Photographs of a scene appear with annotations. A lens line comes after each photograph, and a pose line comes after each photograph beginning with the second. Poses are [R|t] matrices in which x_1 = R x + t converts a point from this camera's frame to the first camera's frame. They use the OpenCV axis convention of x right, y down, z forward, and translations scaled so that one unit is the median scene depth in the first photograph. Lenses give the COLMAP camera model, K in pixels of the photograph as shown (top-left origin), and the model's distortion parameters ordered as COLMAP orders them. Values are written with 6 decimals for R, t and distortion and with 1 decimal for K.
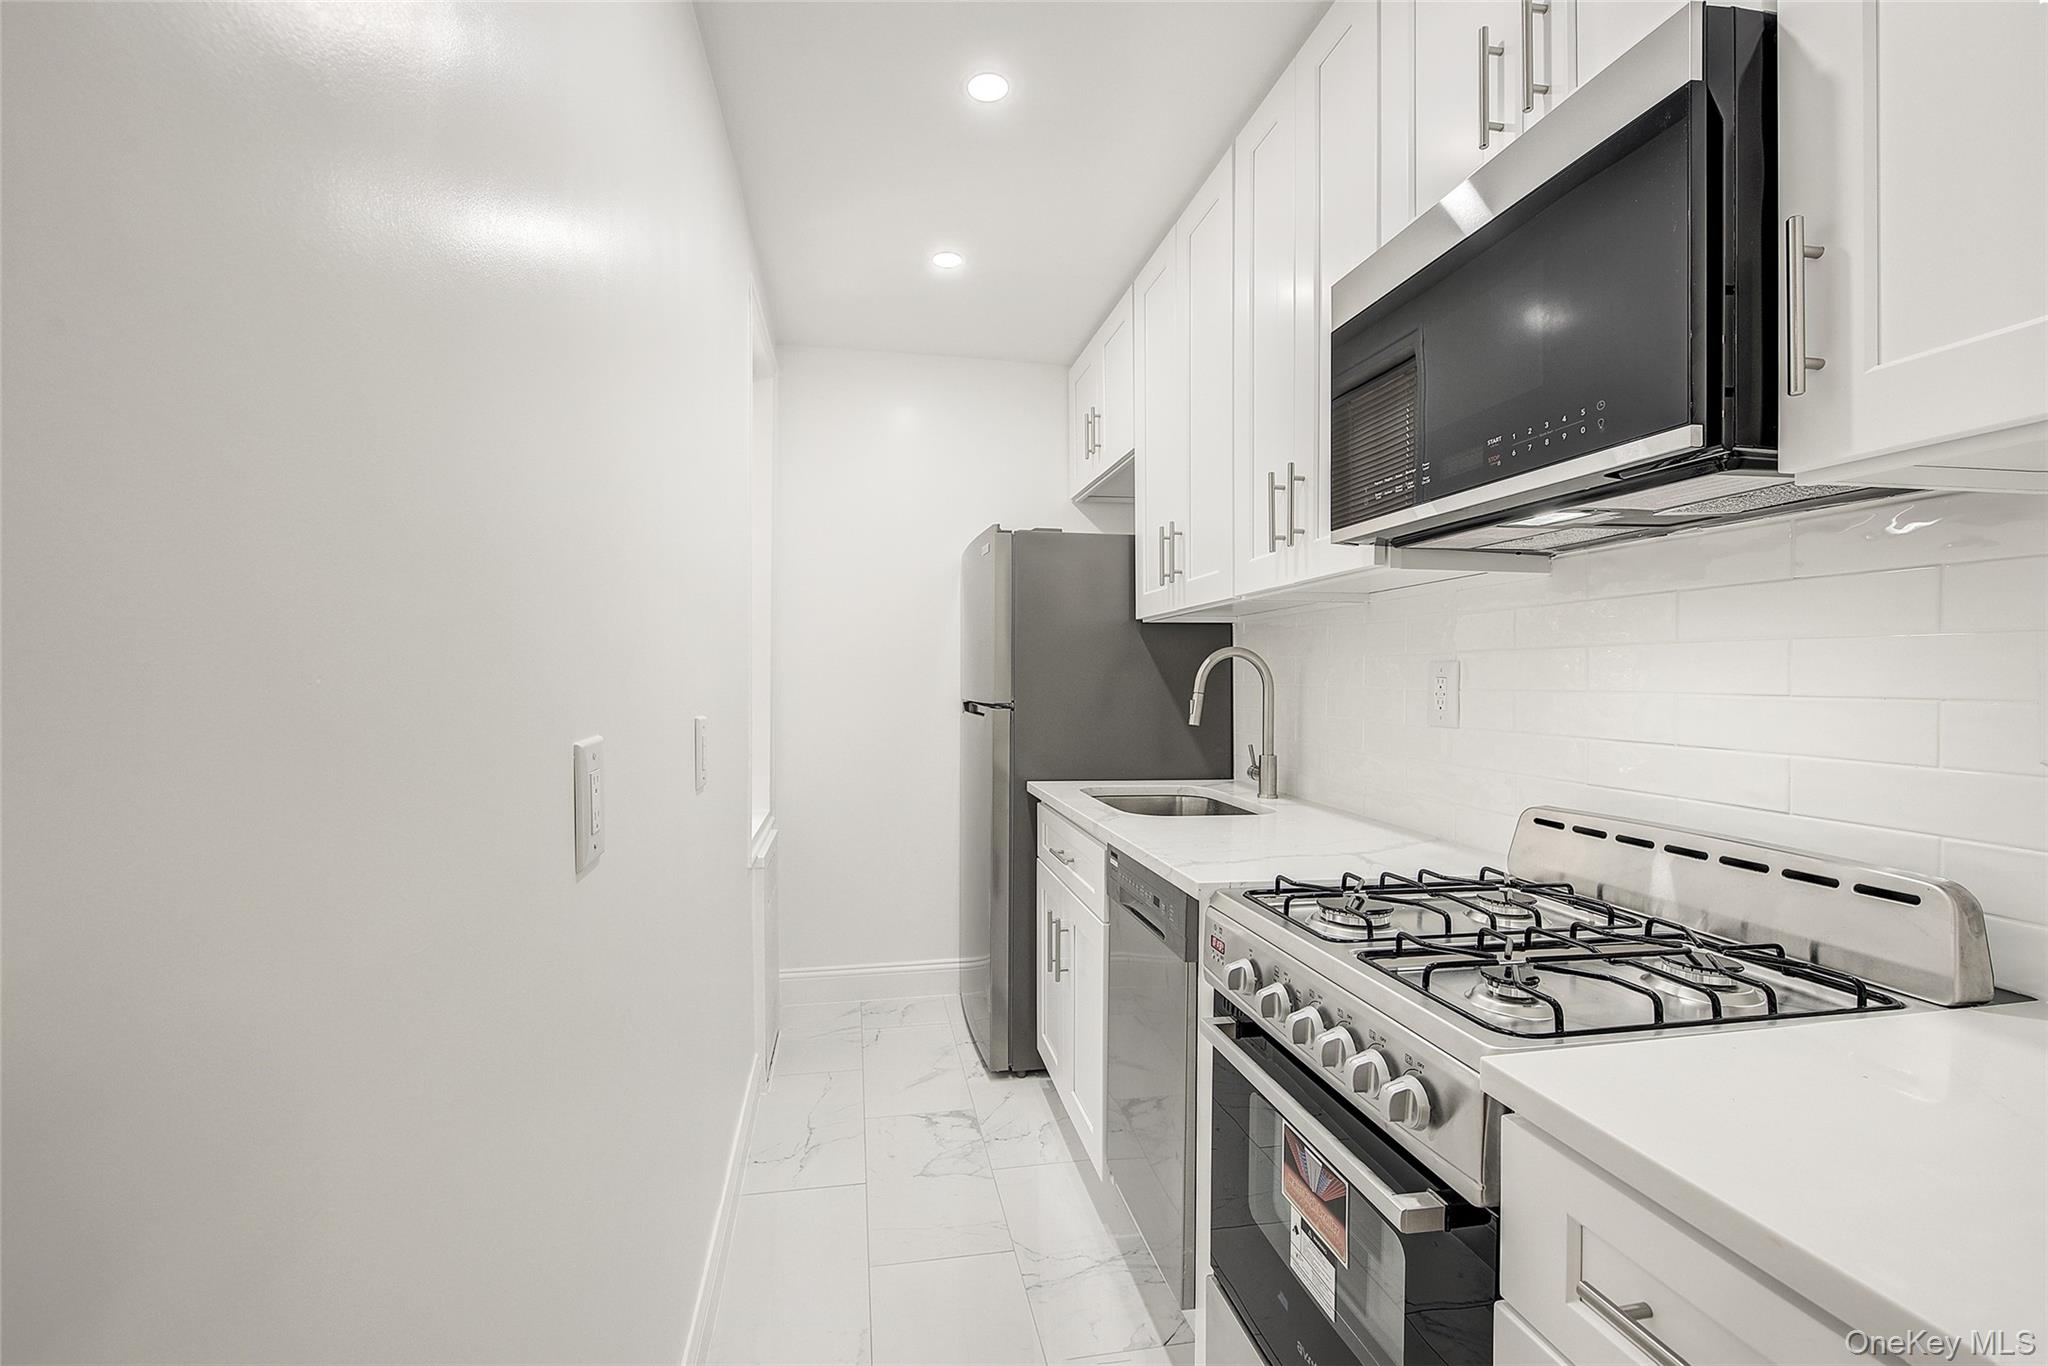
lens RADIAL K [[839.8, 0, 1004.5], [0, 839.8, 681.2], [0, 0, 1]] dist [0.003186, -0.002552]
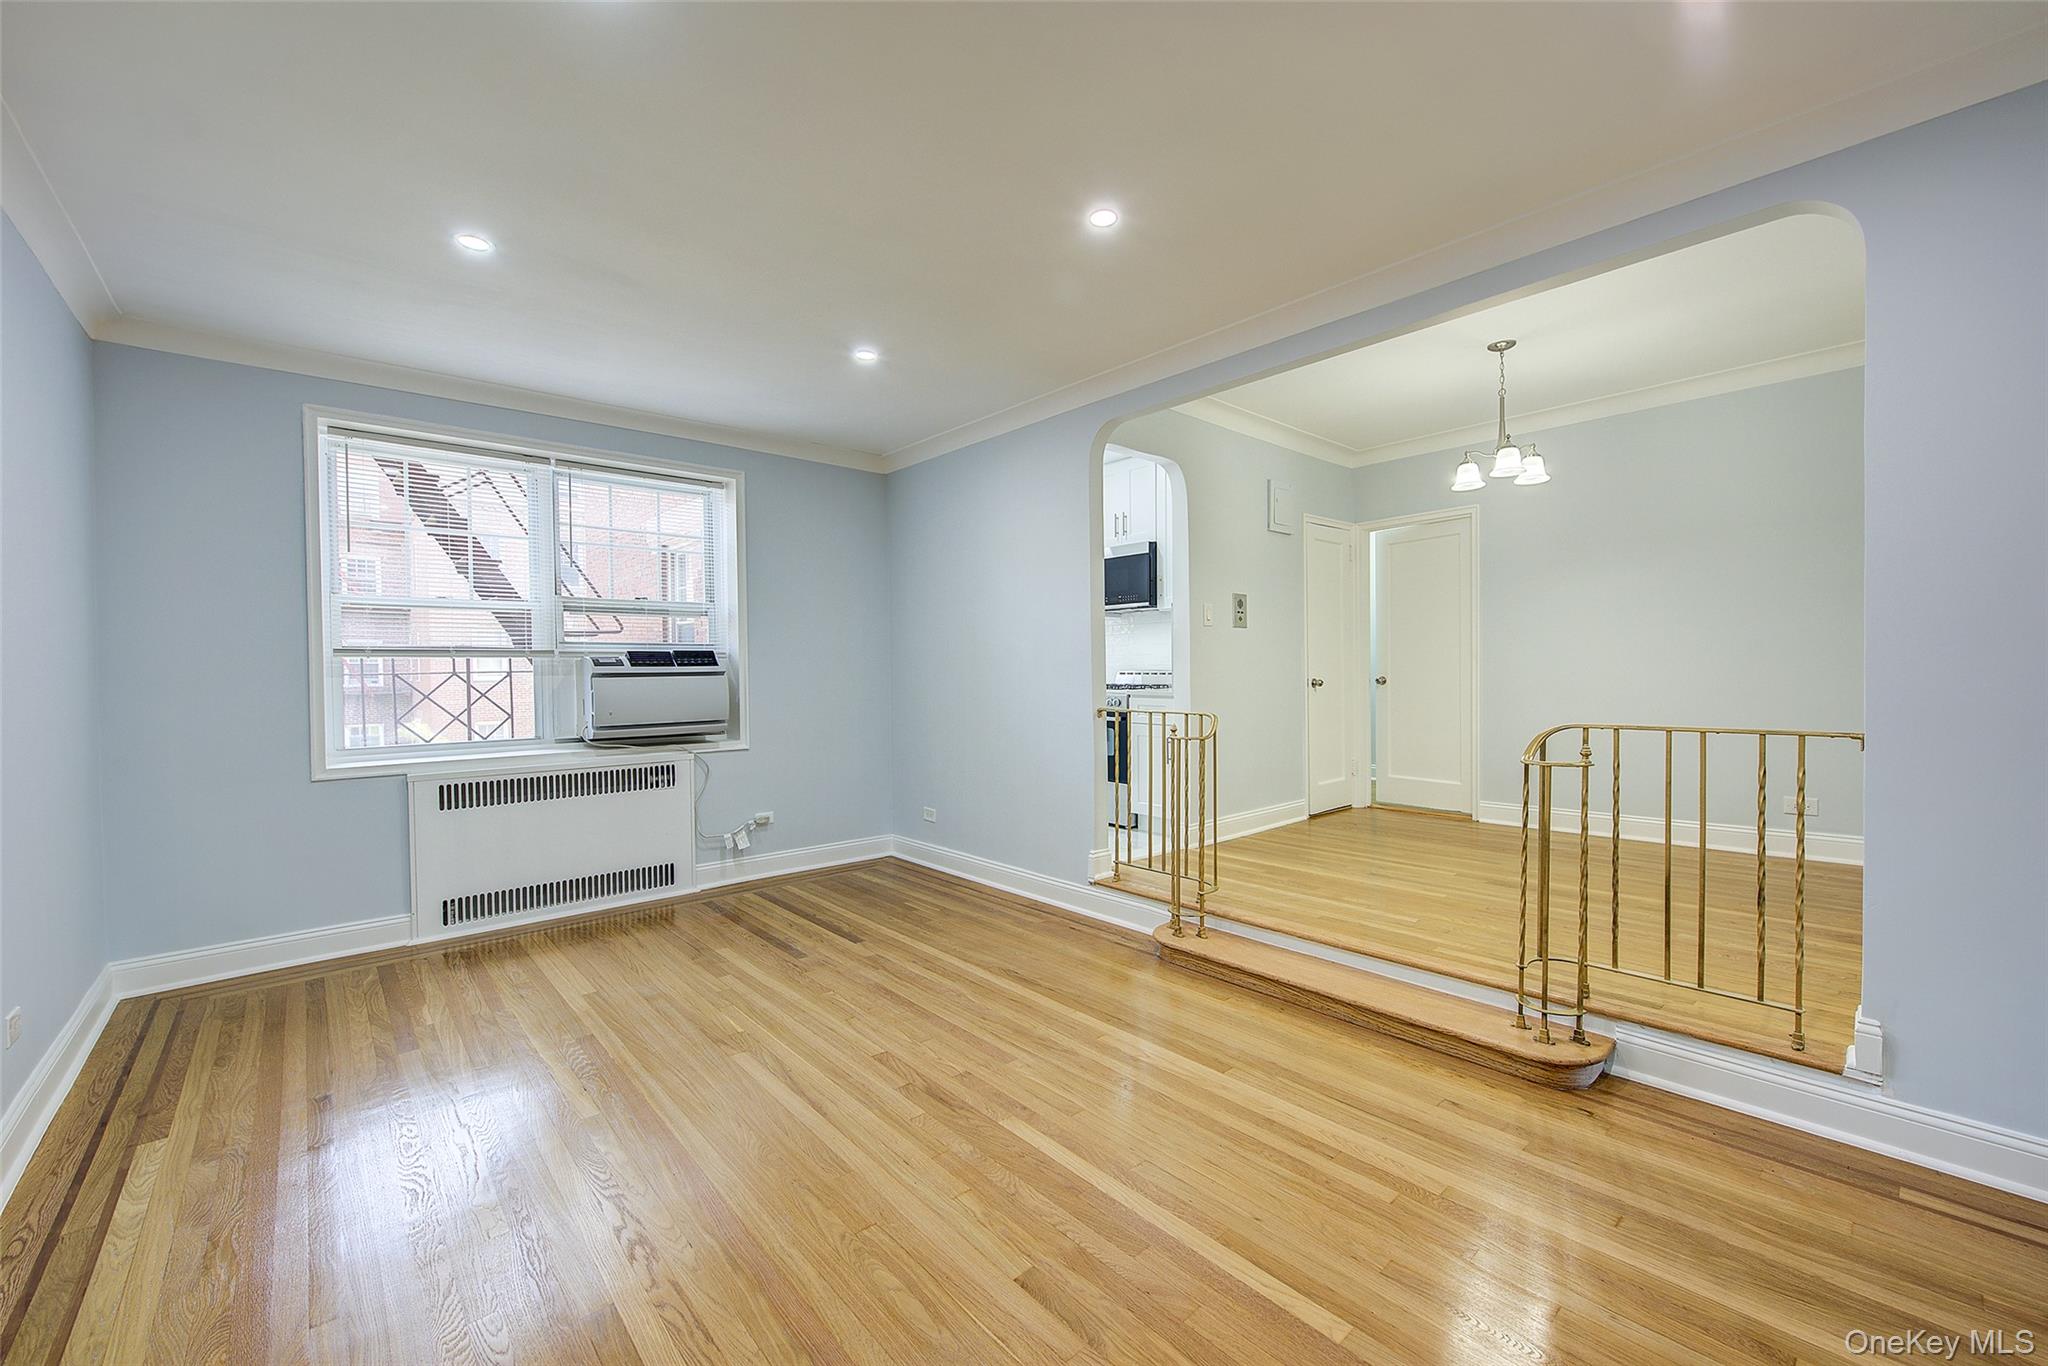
lens RADIAL K [[814.9, 0, 1023.7], [0, 814.9, 688.7], [0, 0, 1]] dist [0.005023, -0.002706]
pose [[0.856346, -0.020267, 0.516004, -1.519113], [0.018595, 0.999792, 0.008408, 0.150349], [-0.516067, 0.002395, 0.856545, -1.813286]]
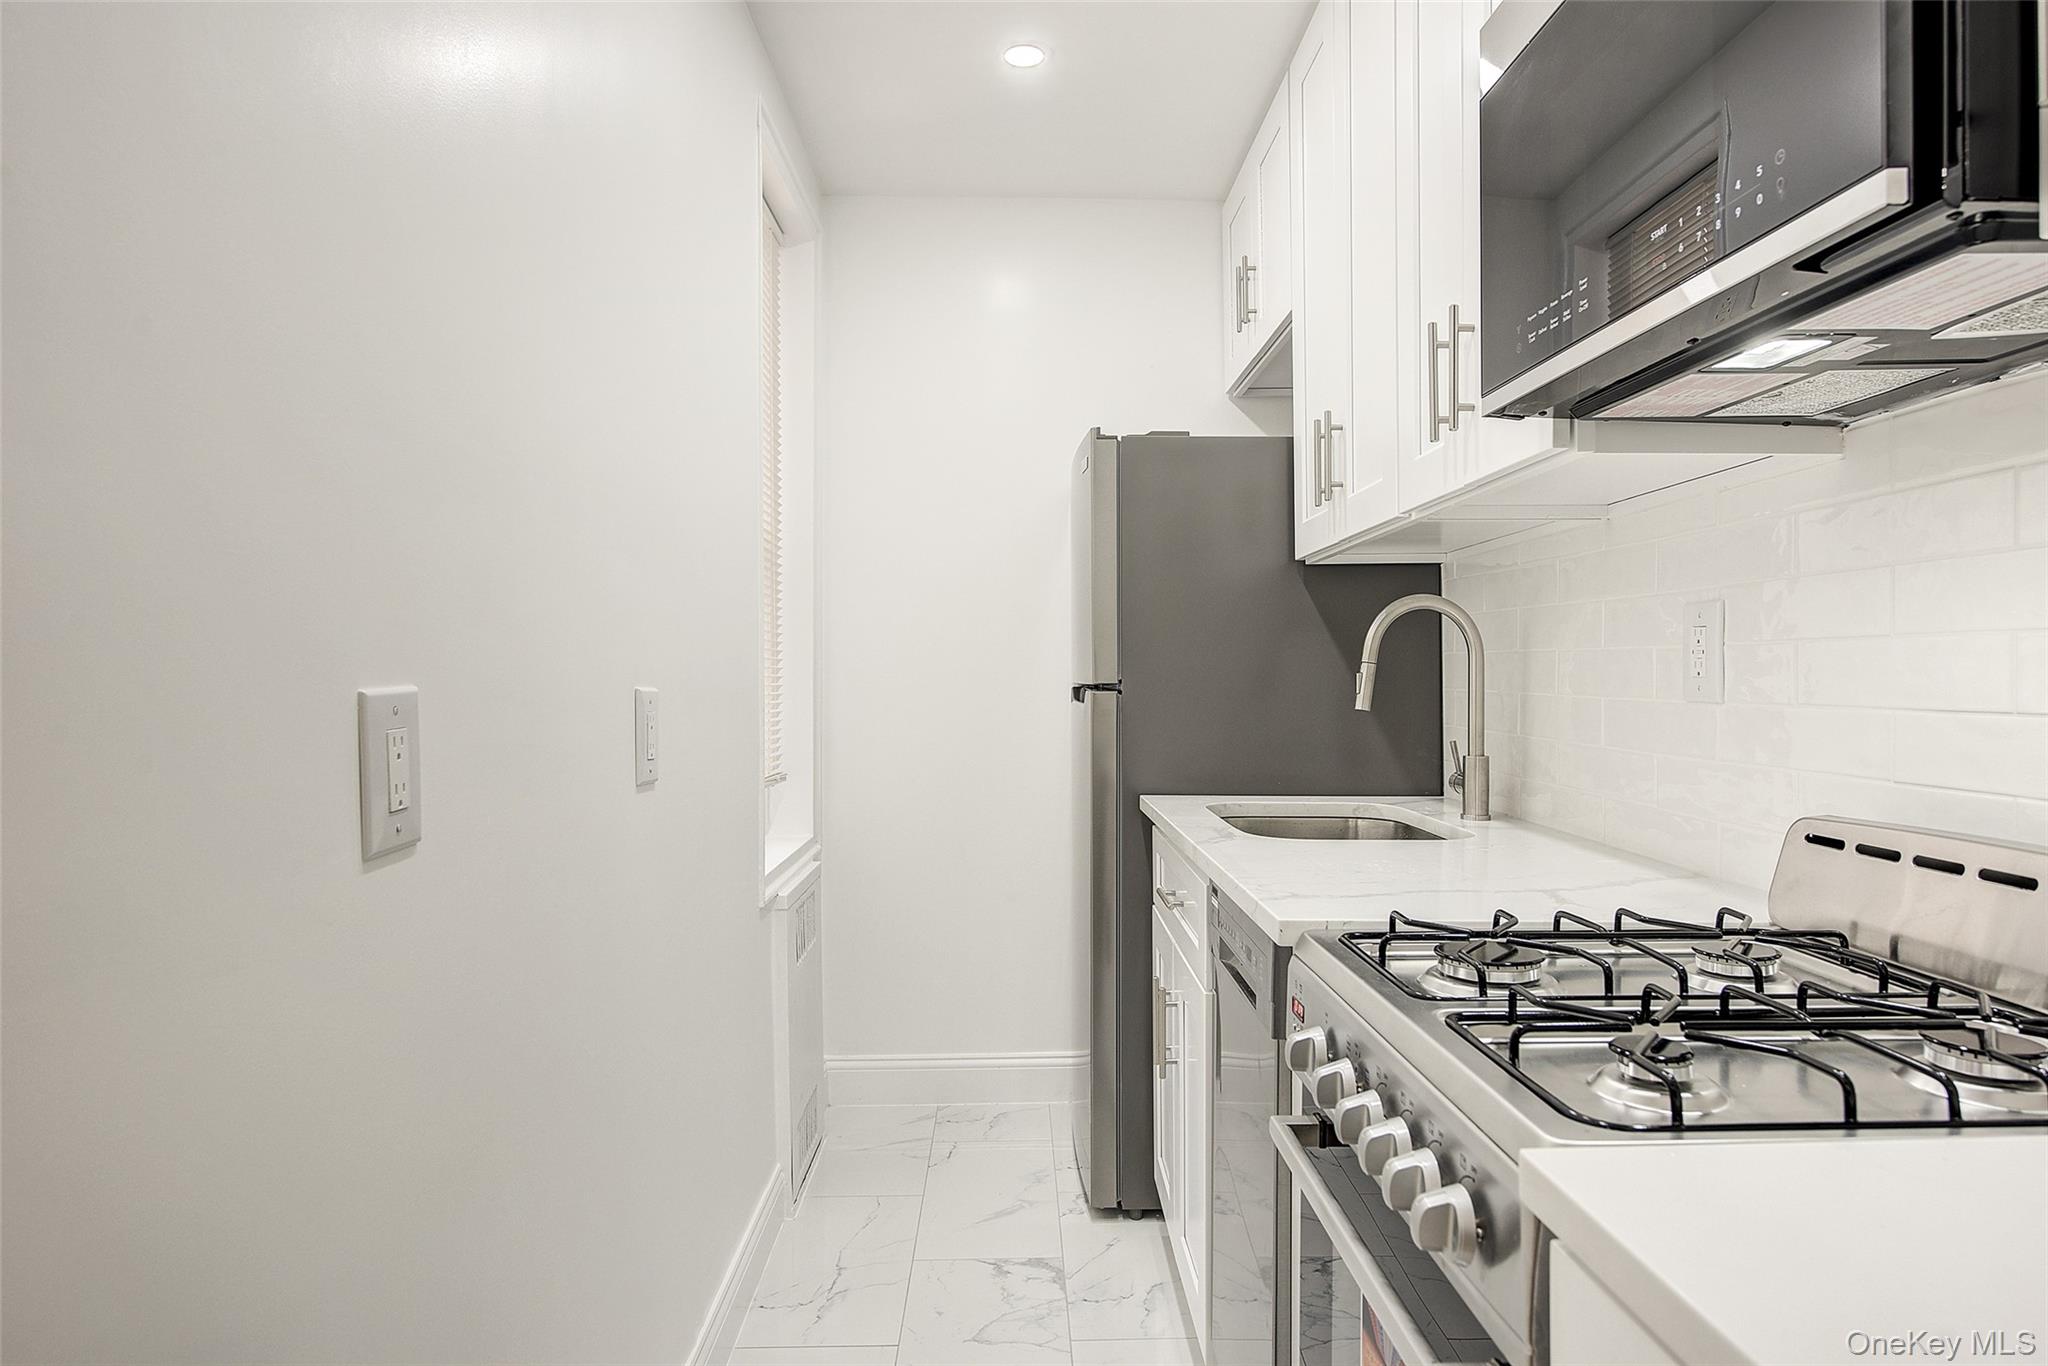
lens RADIAL K [[1192.8, 0, 1026.3], [0, 1192.8, 675.1], [0, 0, 1]] dist [-0.004237, 0.002344]
pose [[0.989252, 0.001527, -0.146210, 0.115831], [-0.001359, 0.999998, 0.001247, 0.027373], [0.146212, -0.001035, 0.989253, 0.008783]]
